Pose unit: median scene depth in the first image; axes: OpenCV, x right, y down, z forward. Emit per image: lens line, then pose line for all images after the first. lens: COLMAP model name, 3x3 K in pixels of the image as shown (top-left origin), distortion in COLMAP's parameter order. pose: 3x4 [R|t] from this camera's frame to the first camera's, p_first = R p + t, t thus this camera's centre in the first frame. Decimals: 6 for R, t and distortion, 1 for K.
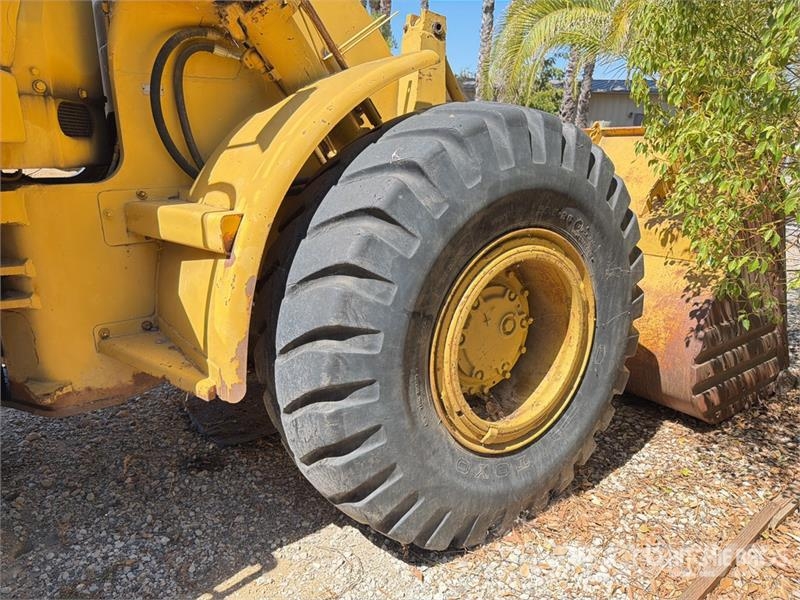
lens RADIAL K [[576.1, 0, 398.5], [0, 576.1, 303.1], [0, 0, 1]] dist [0.034441, -0.049444]
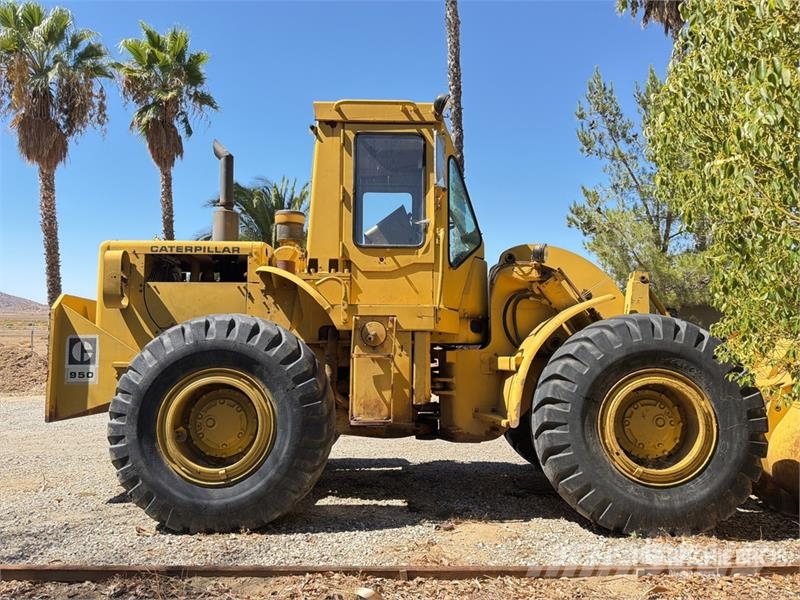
lens RADIAL K [[576.1, 0, 396.1], [0, 576.1, 301.1], [0, 0, 1]] dist [0.034441, -0.049444]
pose [[0.785950, -0.055903, -0.615757, 0.857954], [-0.167606, 0.939351, -0.299212, 0.465184], [0.595139, 0.338370, 0.728913, -1.291294]]
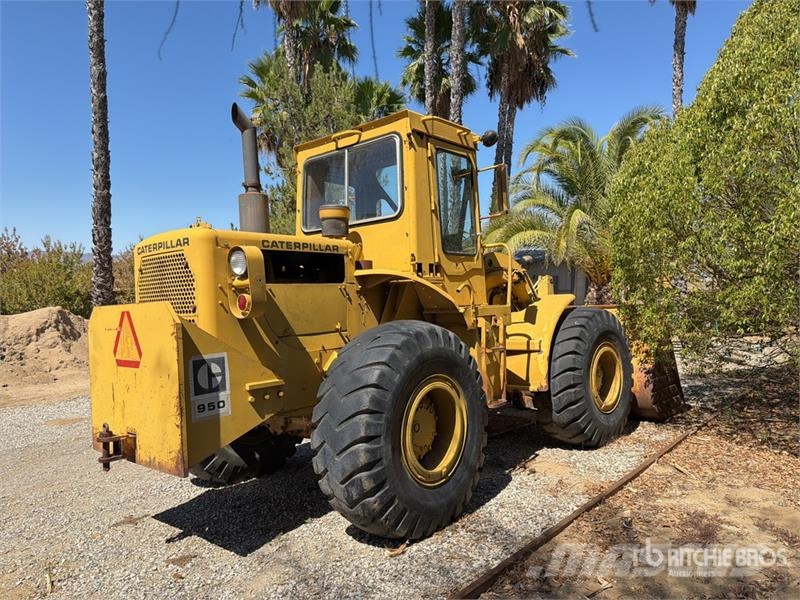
lens RADIAL K [[576.1, 0, 401.9], [0, 576.1, 296.8], [0, 0, 1]] dist [0.034441, -0.049444]
pose [[0.982716, -0.035474, 0.181690, -1.684965], [0.084045, 0.959984, -0.267145, 0.461093], [-0.164943, 0.277798, 0.946373, -2.280385]]
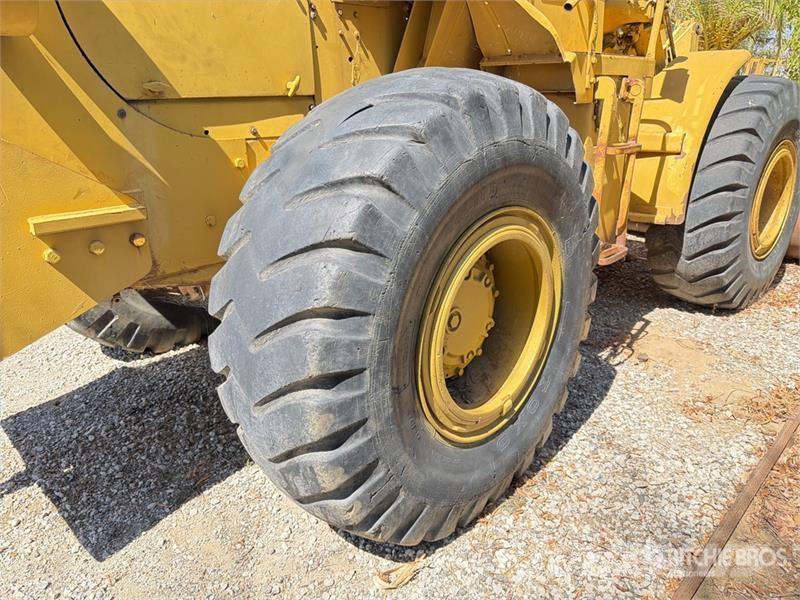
lens RADIAL K [[576.1, 0, 400.9], [0, 576.1, 297.5], [0, 0, 1]] dist [0.034441, -0.049444]
pose [[0.993131, -0.050071, 0.105756, -1.423527], [0.041868, 0.996042, 0.078410, 0.213574], [-0.109263, -0.073443, 0.991296, -0.936118]]
